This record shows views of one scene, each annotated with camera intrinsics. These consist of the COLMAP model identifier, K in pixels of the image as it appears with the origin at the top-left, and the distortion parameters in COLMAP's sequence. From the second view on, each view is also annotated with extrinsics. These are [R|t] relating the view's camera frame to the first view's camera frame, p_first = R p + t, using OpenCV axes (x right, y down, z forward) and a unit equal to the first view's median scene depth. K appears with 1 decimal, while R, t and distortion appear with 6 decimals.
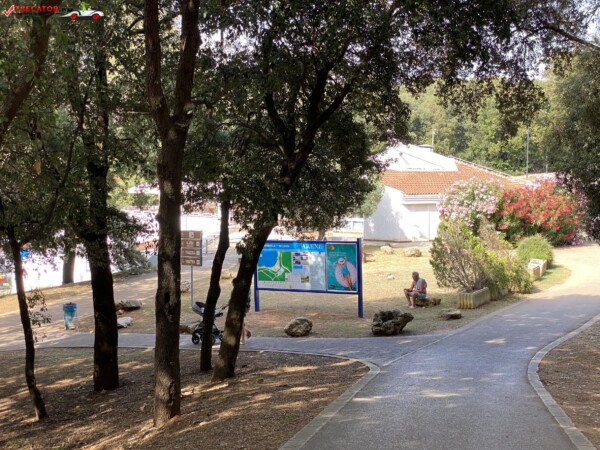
lens RADIAL K [[879.8, 0, 302.9], [0, 879.8, 225.0], [0, 0, 1]] dist [0.091483, 0.000000]
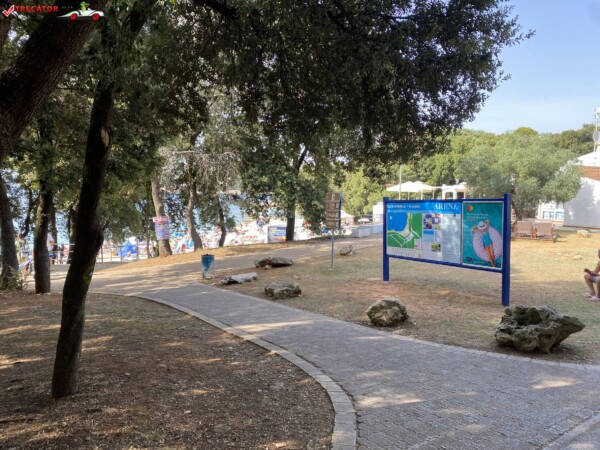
lens RADIAL K [[447.3, 0, 297.9], [0, 447.3, 225.0], [0, 0, 1]] dist [0.065512, -0.096581]
pose [[0.877606, 0.044729, -0.477291, 0.087866], [-0.043171, 0.998966, 0.014237, 0.041167], [0.477434, 0.008111, 0.878630, 0.585693]]
